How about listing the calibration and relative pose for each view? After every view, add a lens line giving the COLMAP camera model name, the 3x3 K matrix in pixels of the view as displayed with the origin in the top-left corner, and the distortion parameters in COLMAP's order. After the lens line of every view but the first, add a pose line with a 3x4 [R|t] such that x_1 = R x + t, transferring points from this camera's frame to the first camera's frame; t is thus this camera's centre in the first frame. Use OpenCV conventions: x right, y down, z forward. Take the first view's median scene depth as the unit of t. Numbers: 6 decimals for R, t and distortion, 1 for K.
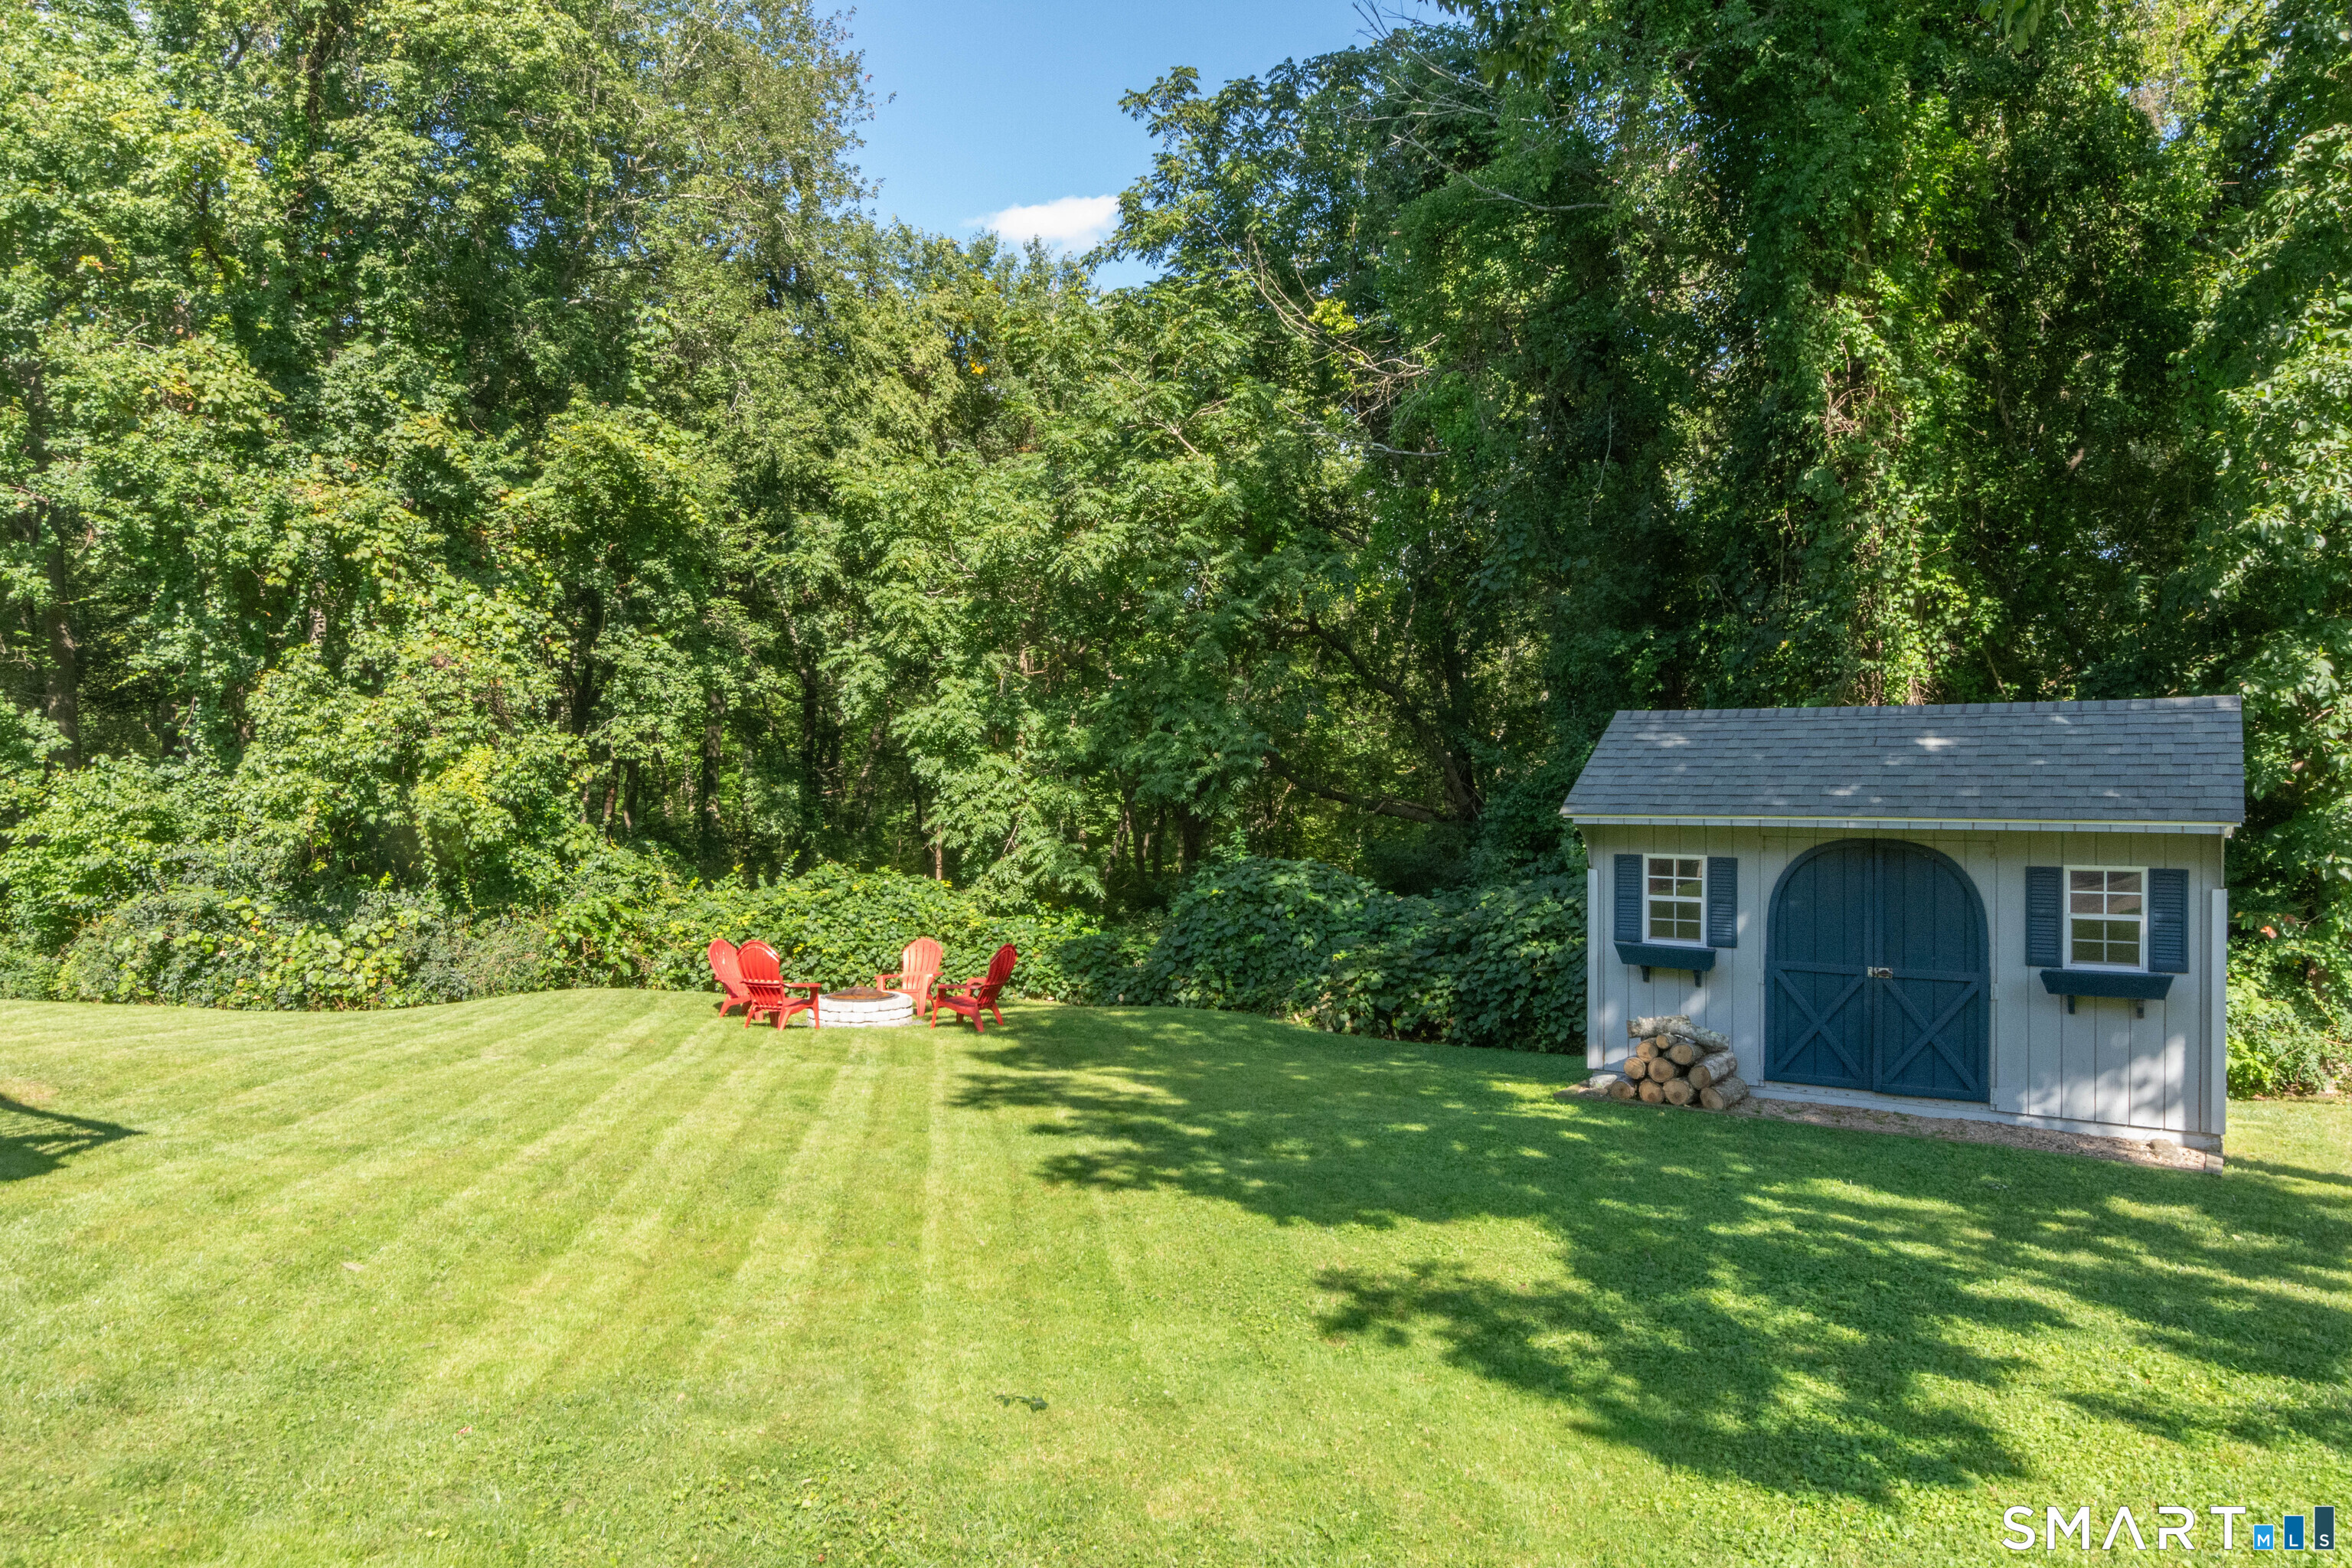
lens RADIAL K [[1613.2, 0, 1176.0], [0, 1613.2, 784.0], [0, 0, 1]] dist [-0.020893, -0.001477]
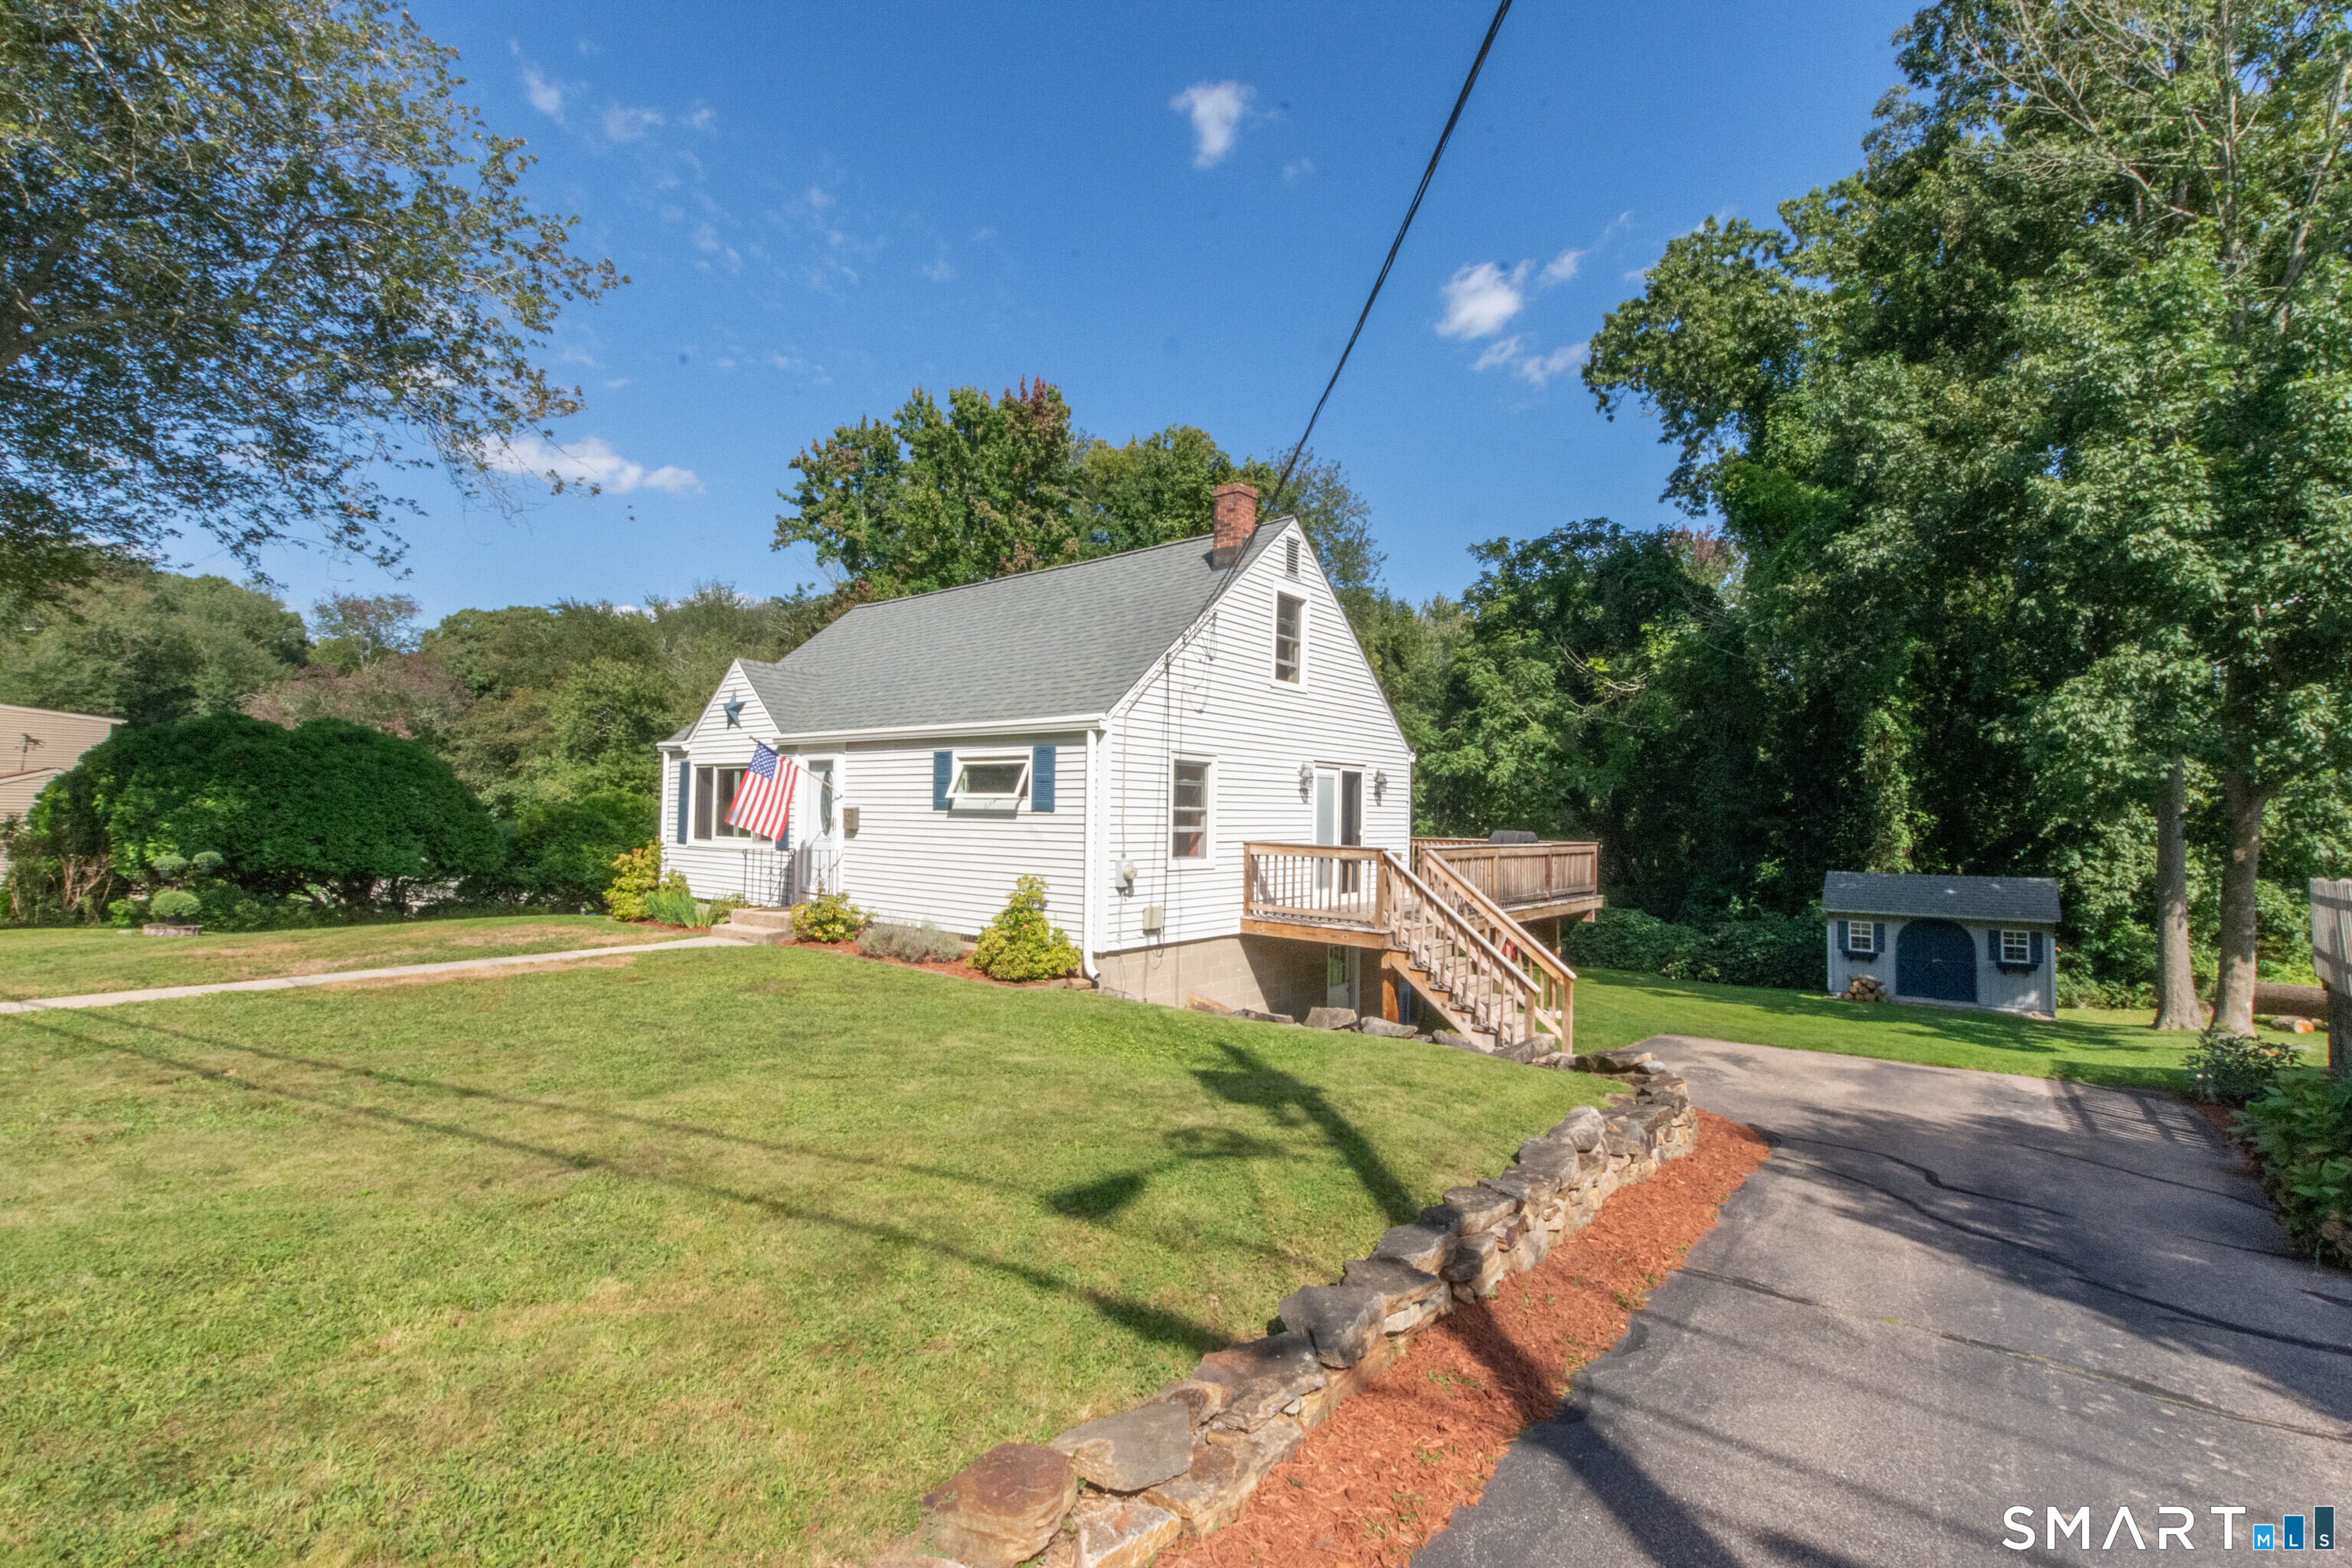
lens RADIAL K [[1039.1, 0, 1187.0], [0, 1039.1, 788.5], [0, 0, 1]] dist [0.000313, 0.000321]
pose [[0.998547, 0.011562, -0.052627, -0.788788], [-0.013321, 0.999360, -0.033209, -0.115264], [0.052209, 0.033861, 0.998062, -0.960955]]
